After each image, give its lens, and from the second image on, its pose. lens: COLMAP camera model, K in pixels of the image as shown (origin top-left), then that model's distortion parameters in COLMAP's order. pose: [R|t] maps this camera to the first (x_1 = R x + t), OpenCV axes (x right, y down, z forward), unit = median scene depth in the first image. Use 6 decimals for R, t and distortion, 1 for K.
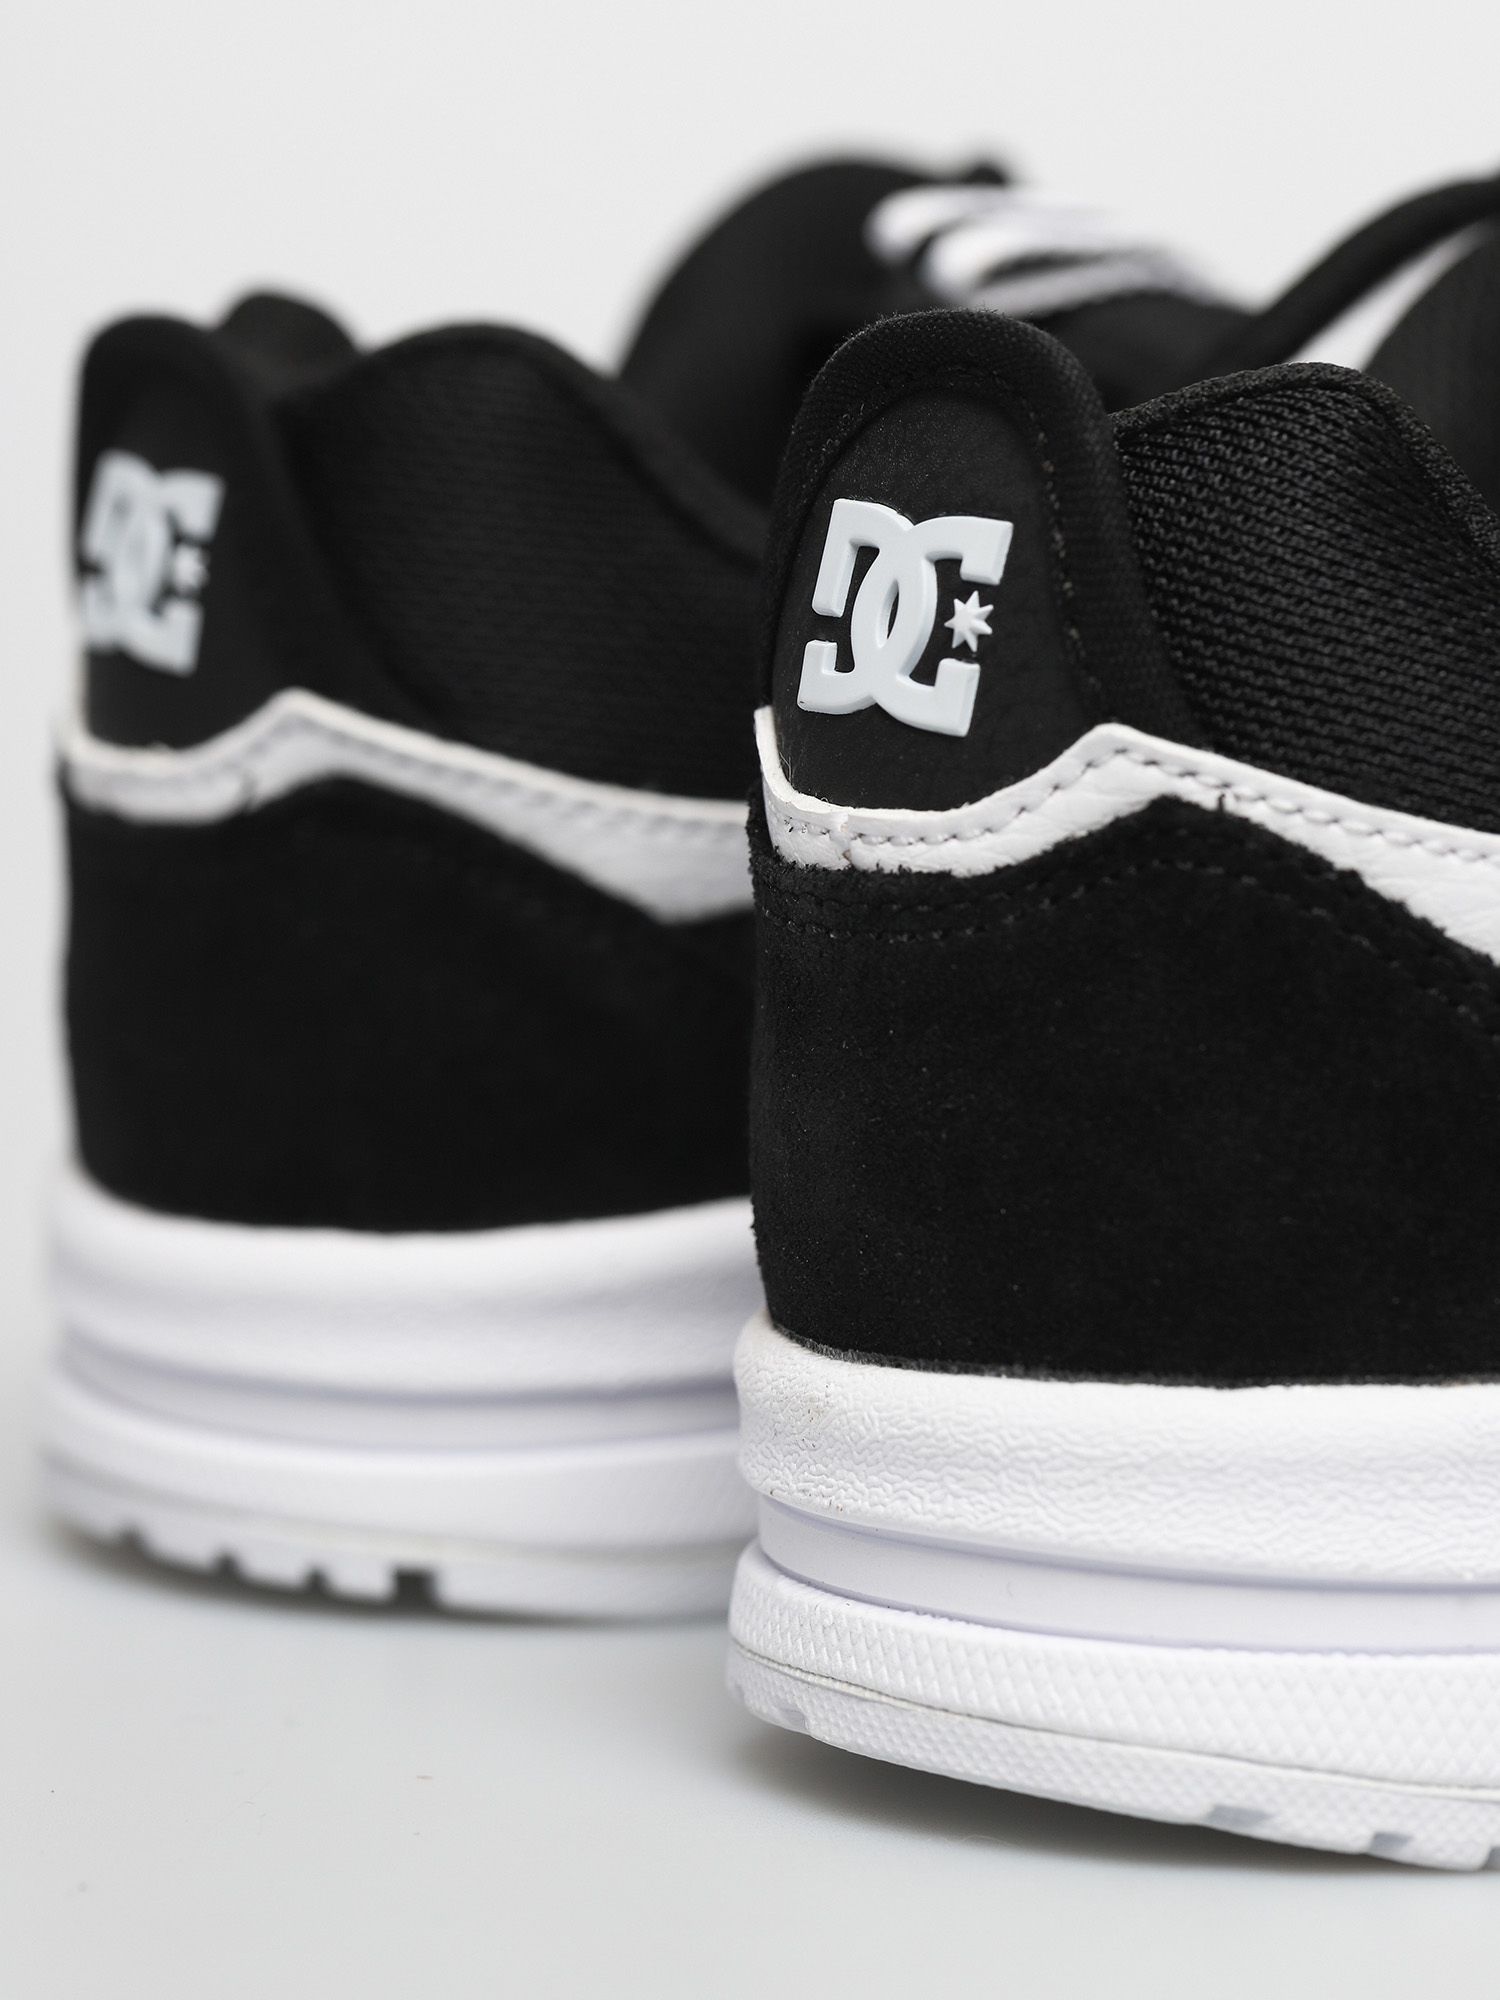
lens RADIAL K [[6993.7, 0, 750.0], [0, 6993.7, 1000.0], [0, 0, 1]] dist [-0.372802, 0.026567]
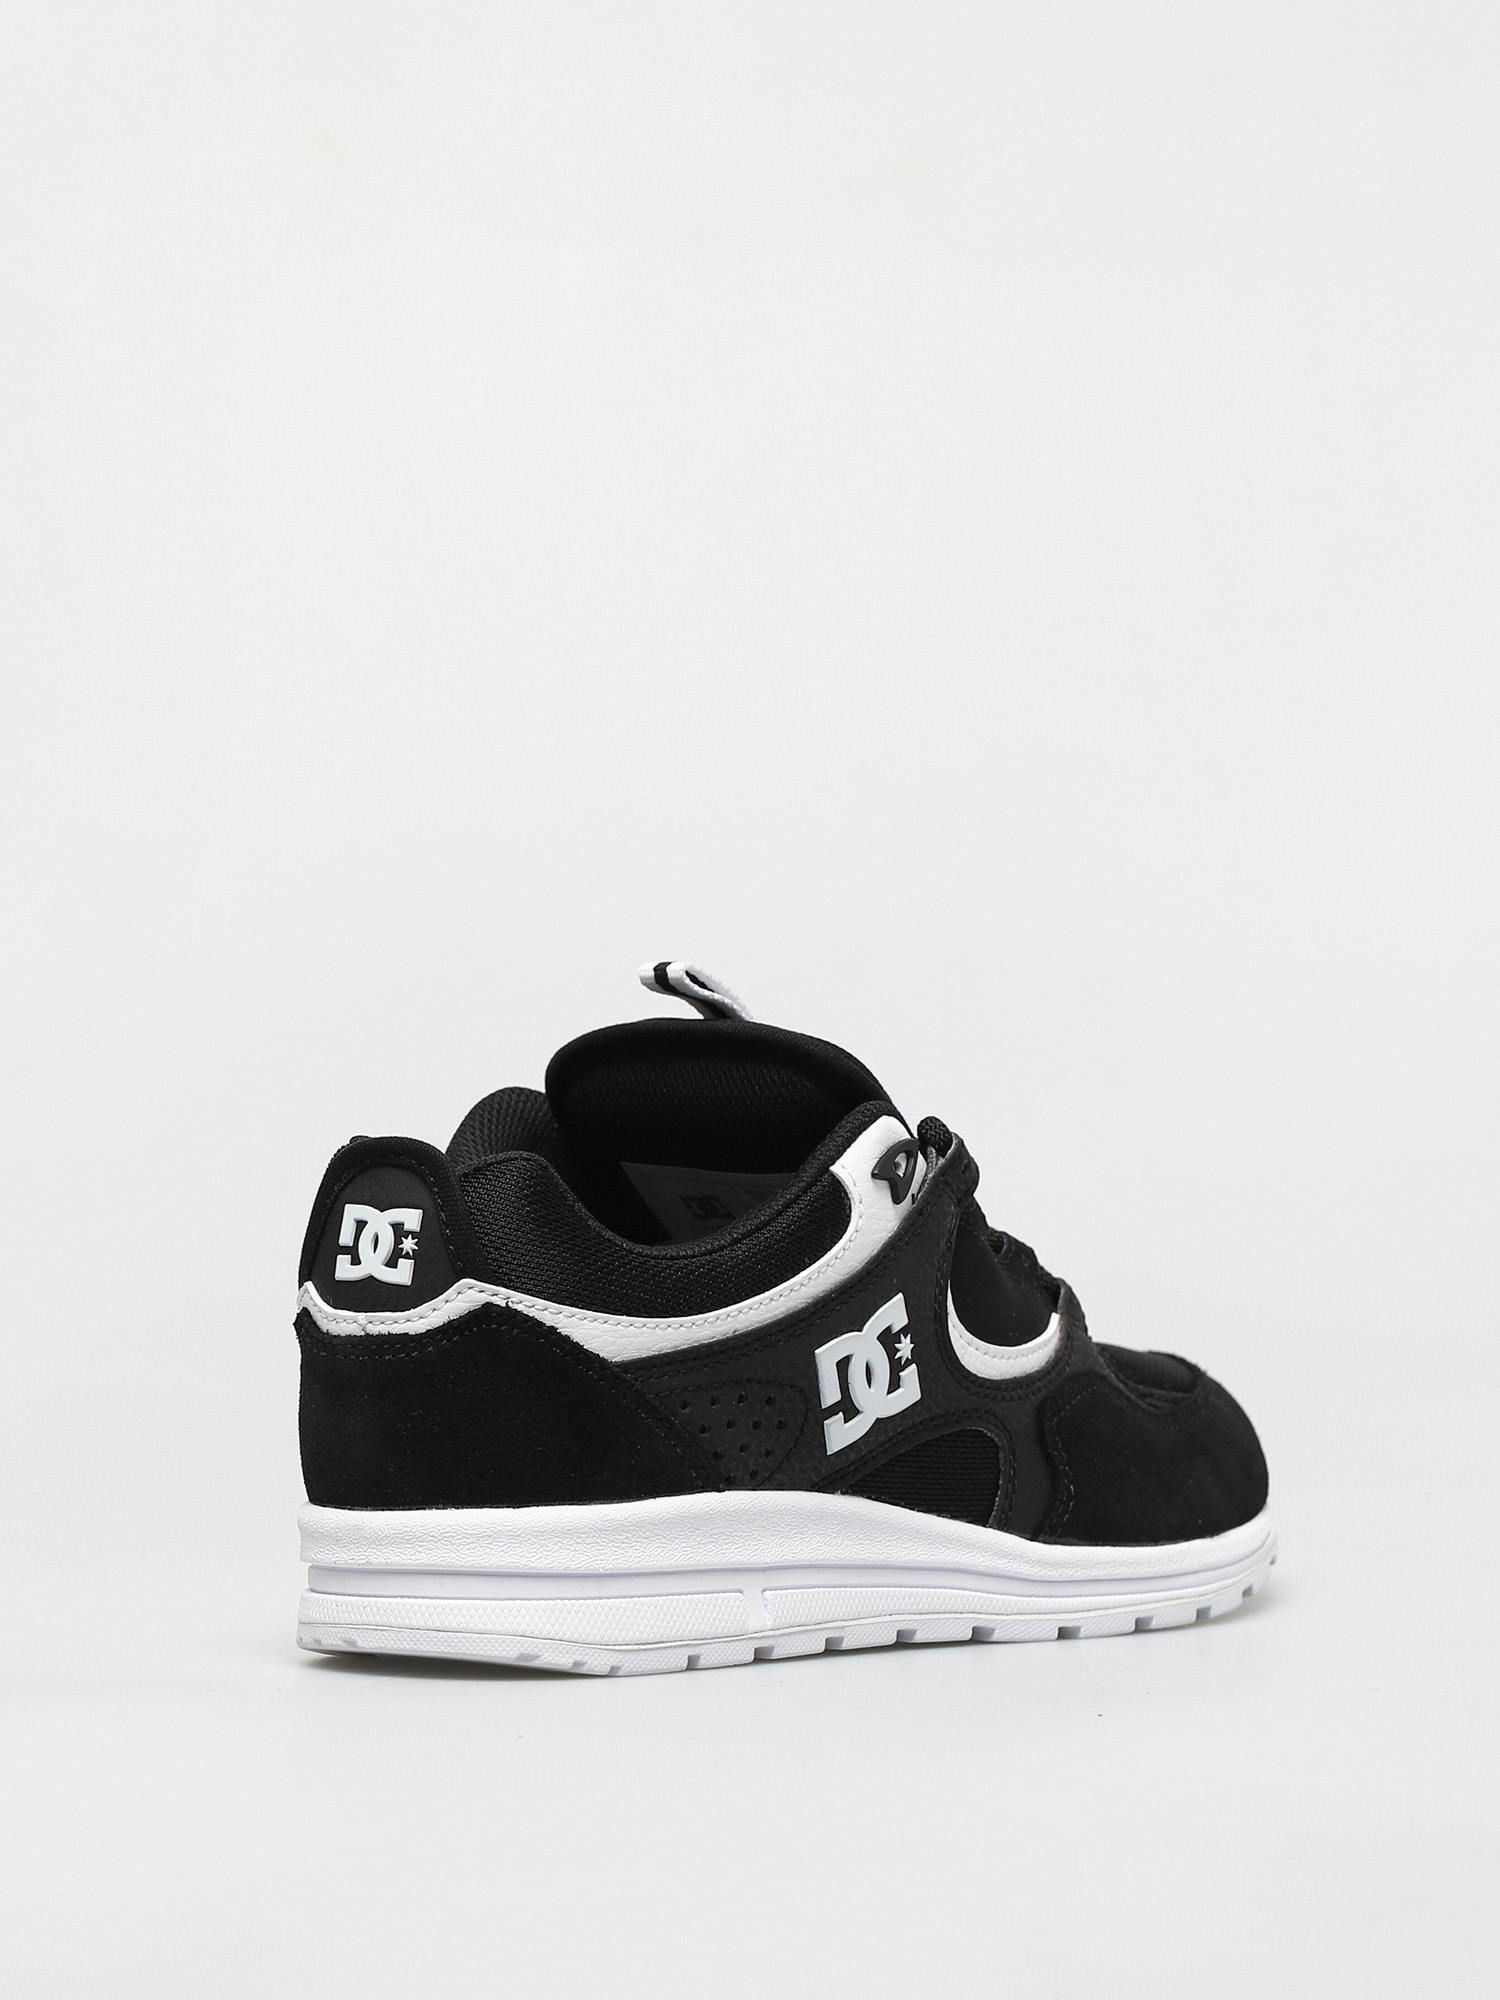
lens RADIAL K [[6993.7, 0, 750.0], [0, 6993.7, 1000.0], [0, 0, 1]] dist [-0.372802, 0.026567]
pose [[0.937816, -0.011038, 0.346957, -0.828546], [0.052188, 0.992618, -0.109484, 0.166240], [-0.343187, 0.120783, 0.931469, -1.717715]]
